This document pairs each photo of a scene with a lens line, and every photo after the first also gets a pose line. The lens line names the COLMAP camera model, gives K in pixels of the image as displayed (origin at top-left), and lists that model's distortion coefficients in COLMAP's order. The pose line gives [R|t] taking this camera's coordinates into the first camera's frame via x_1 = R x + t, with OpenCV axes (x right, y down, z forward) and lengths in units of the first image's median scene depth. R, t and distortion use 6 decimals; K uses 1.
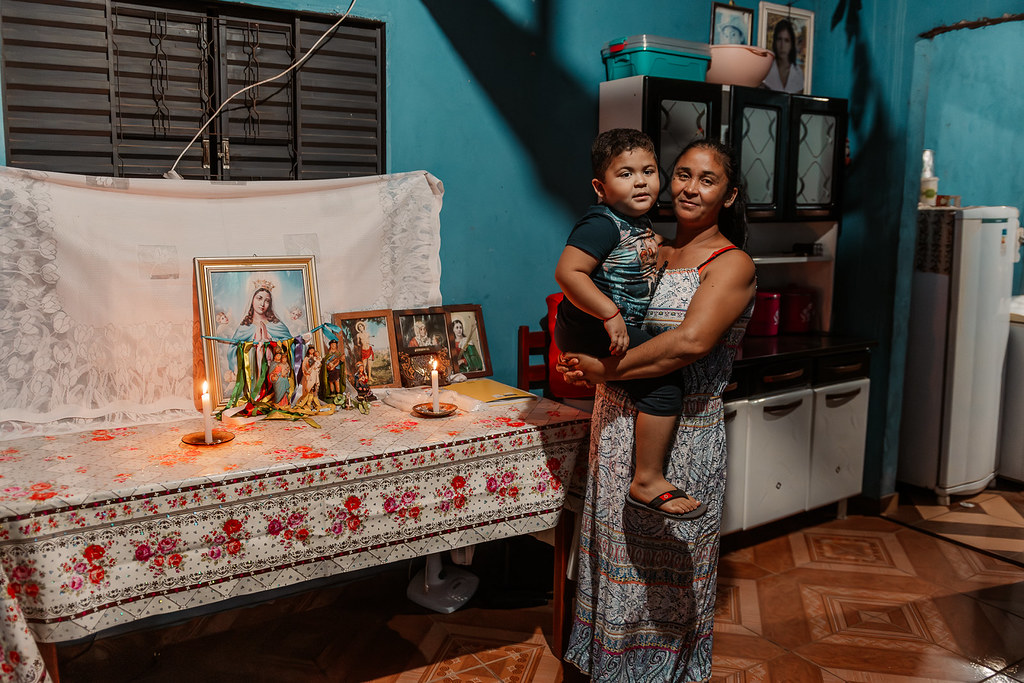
lens RADIAL K [[869.3, 0, 512.5], [0, 869.3, 346.2], [0, 0, 1]] dist [0.007764, 0.000319]
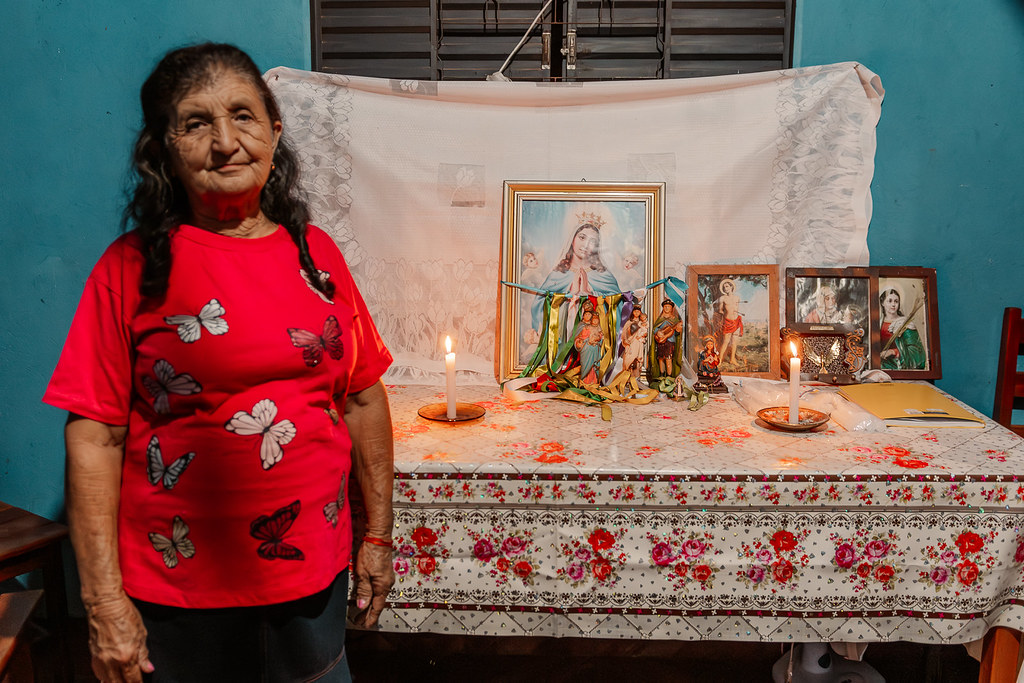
lens RADIAL K [[937.3, 0, 519.1], [0, 937.3, 338.0], [0, 0, 1]] dist [-0.039472, 0.000000]
pose [[0.819423, 0.097634, -0.564813, 0.133105], [-0.087922, 0.995135, 0.044463, 0.000102], [0.566406, 0.013225, 0.824020, 0.318824]]
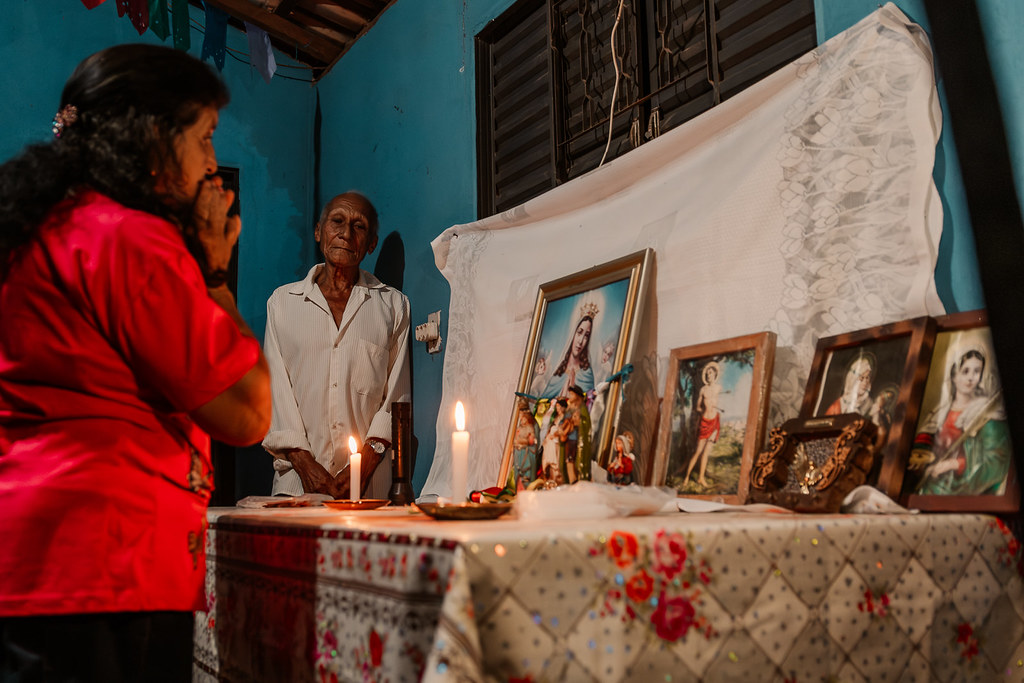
lens RADIAL K [[1021.7, 0, 504.8], [0, 1021.7, 344.9], [0, 0, 1]] dist [0.024343, 0.000000]
pose [[-0.076535, -0.157856, -0.984492, 0.443333], [-0.151105, 0.977819, -0.145039, 0.069502], [0.985551, 0.137661, -0.098690, 1.060385]]
